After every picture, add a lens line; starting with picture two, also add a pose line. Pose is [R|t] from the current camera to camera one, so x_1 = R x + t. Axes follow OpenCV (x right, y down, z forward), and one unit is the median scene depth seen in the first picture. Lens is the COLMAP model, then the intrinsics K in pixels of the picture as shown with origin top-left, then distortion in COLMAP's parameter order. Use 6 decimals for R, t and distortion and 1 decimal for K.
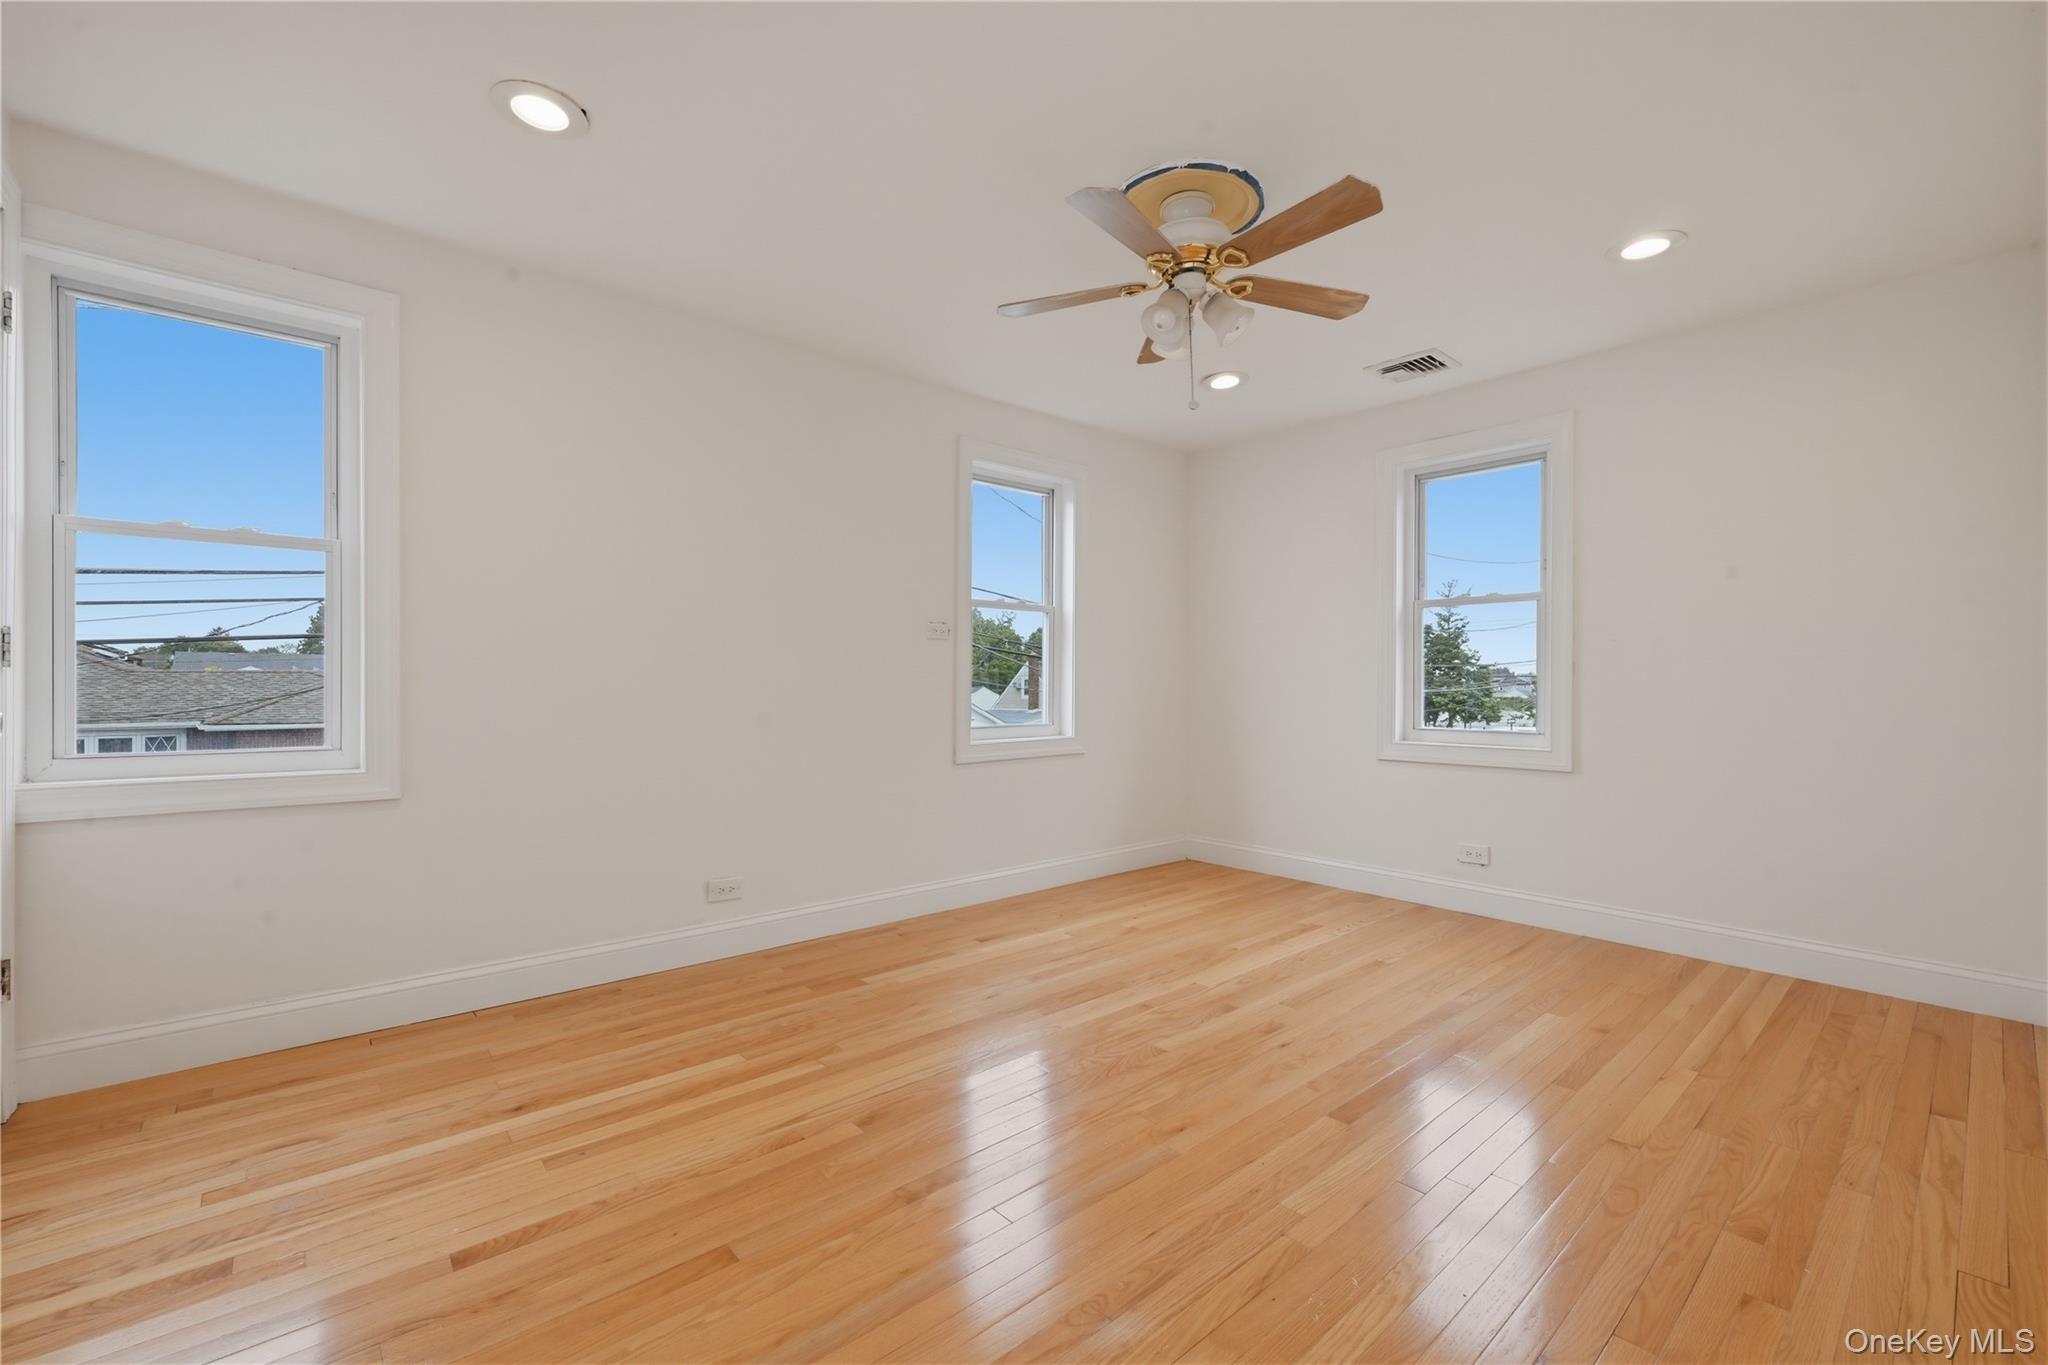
lens RADIAL K [[859.0, 0, 1024.0], [0, 859.0, 682.5], [0, 0, 1]] dist [0.000059, 0.000010]
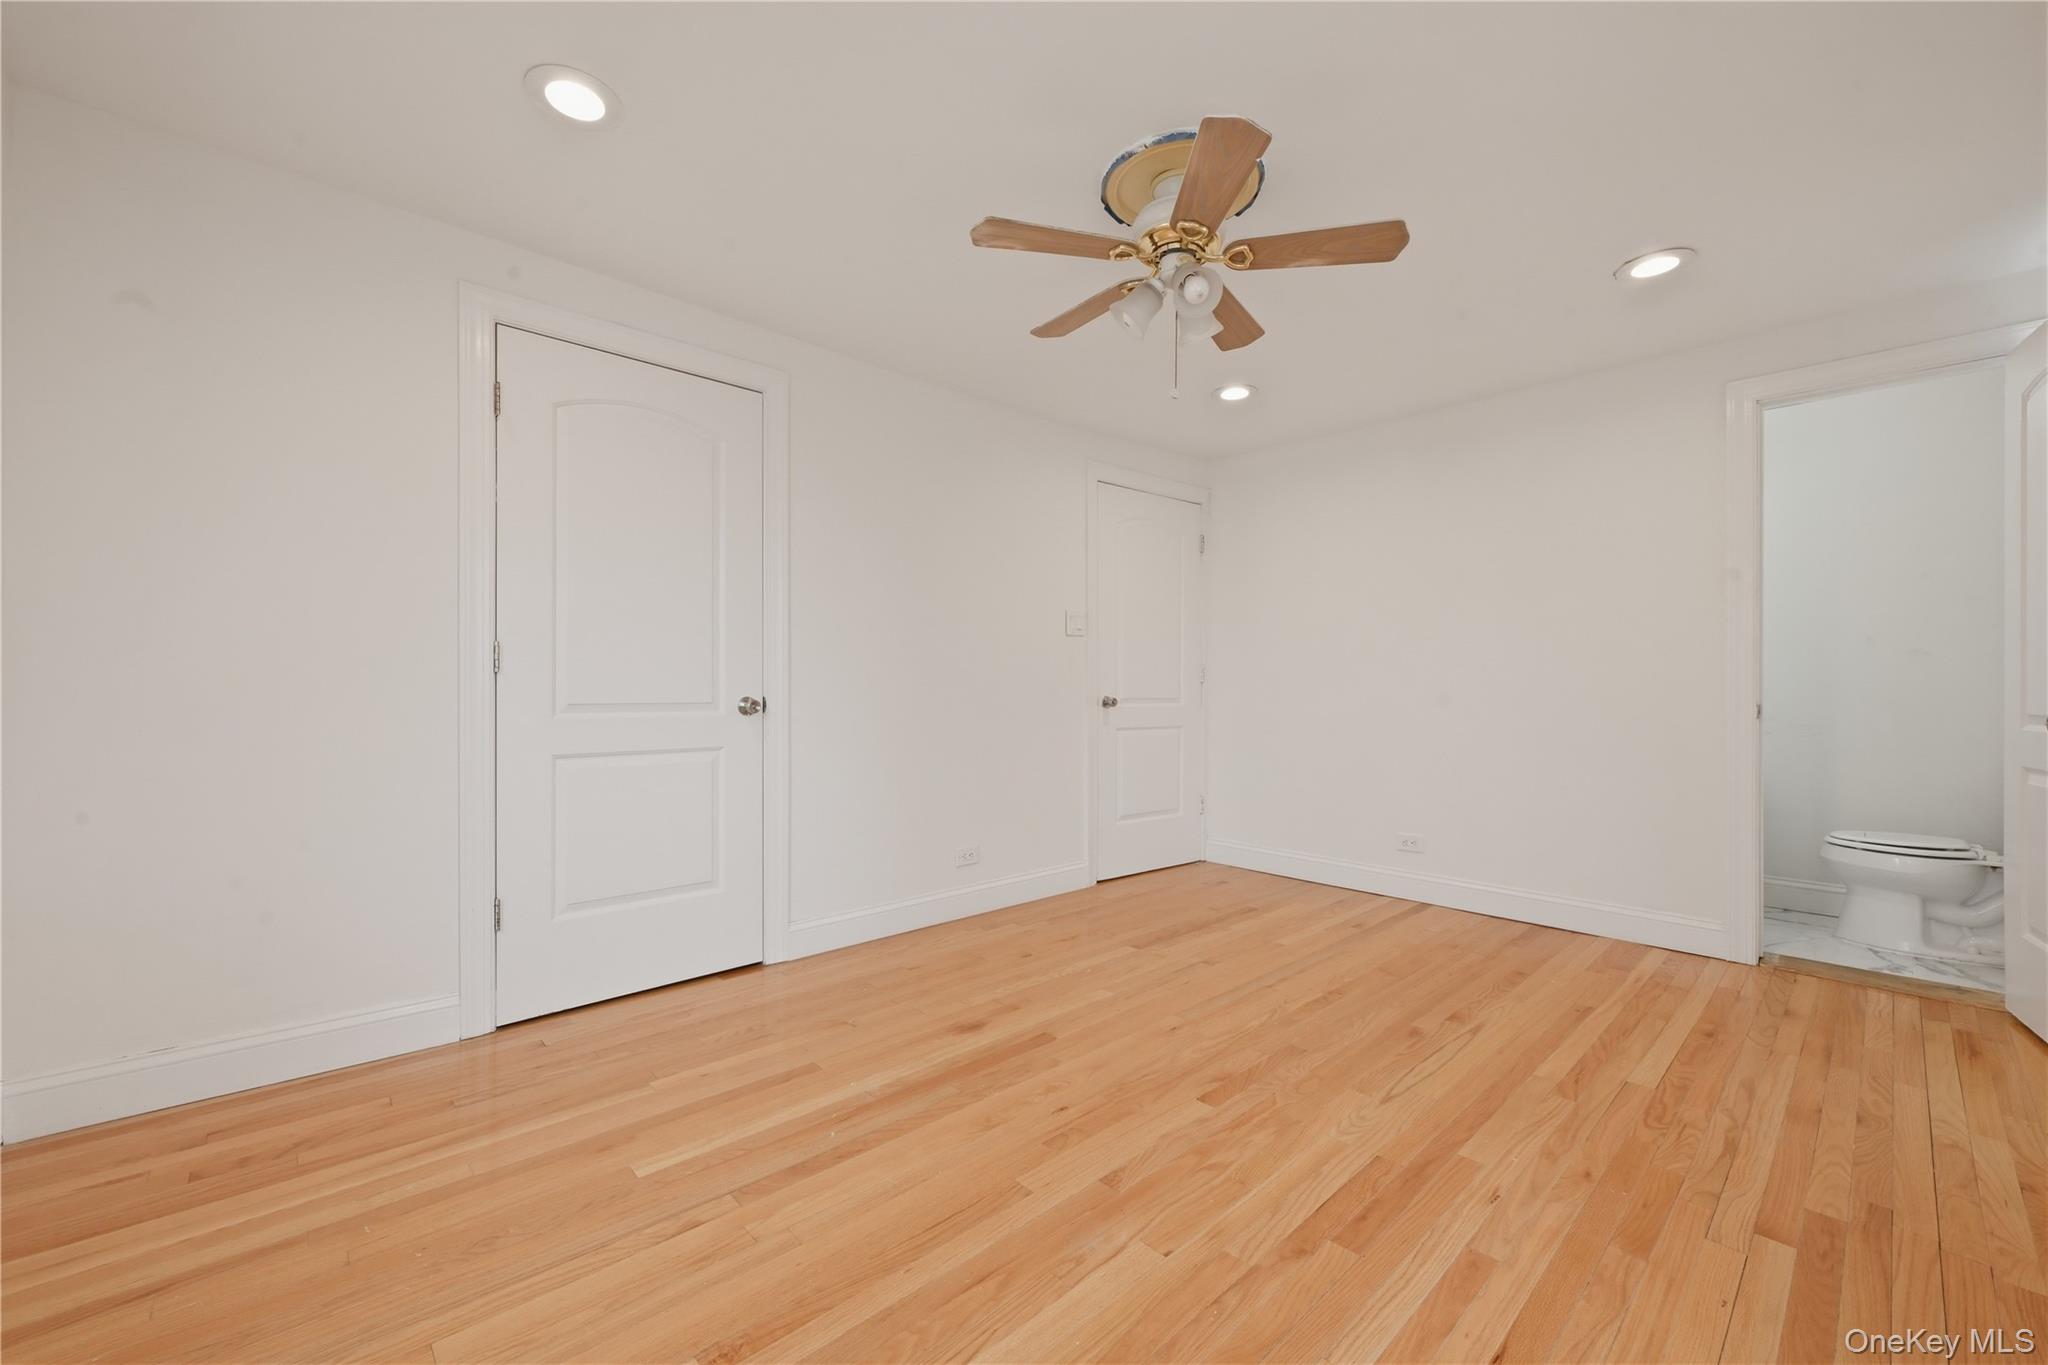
lens RADIAL K [[814.5, 0, 1025.1], [0, 814.5, 687.0], [0, 0, 1]] dist [0.000246, 0.000051]
pose [[-0.999568, -0.009026, -0.027965, 0.362688], [-0.008807, 0.999930, -0.007922, 0.009805], [0.028035, -0.007673, -0.999577, 1.802692]]
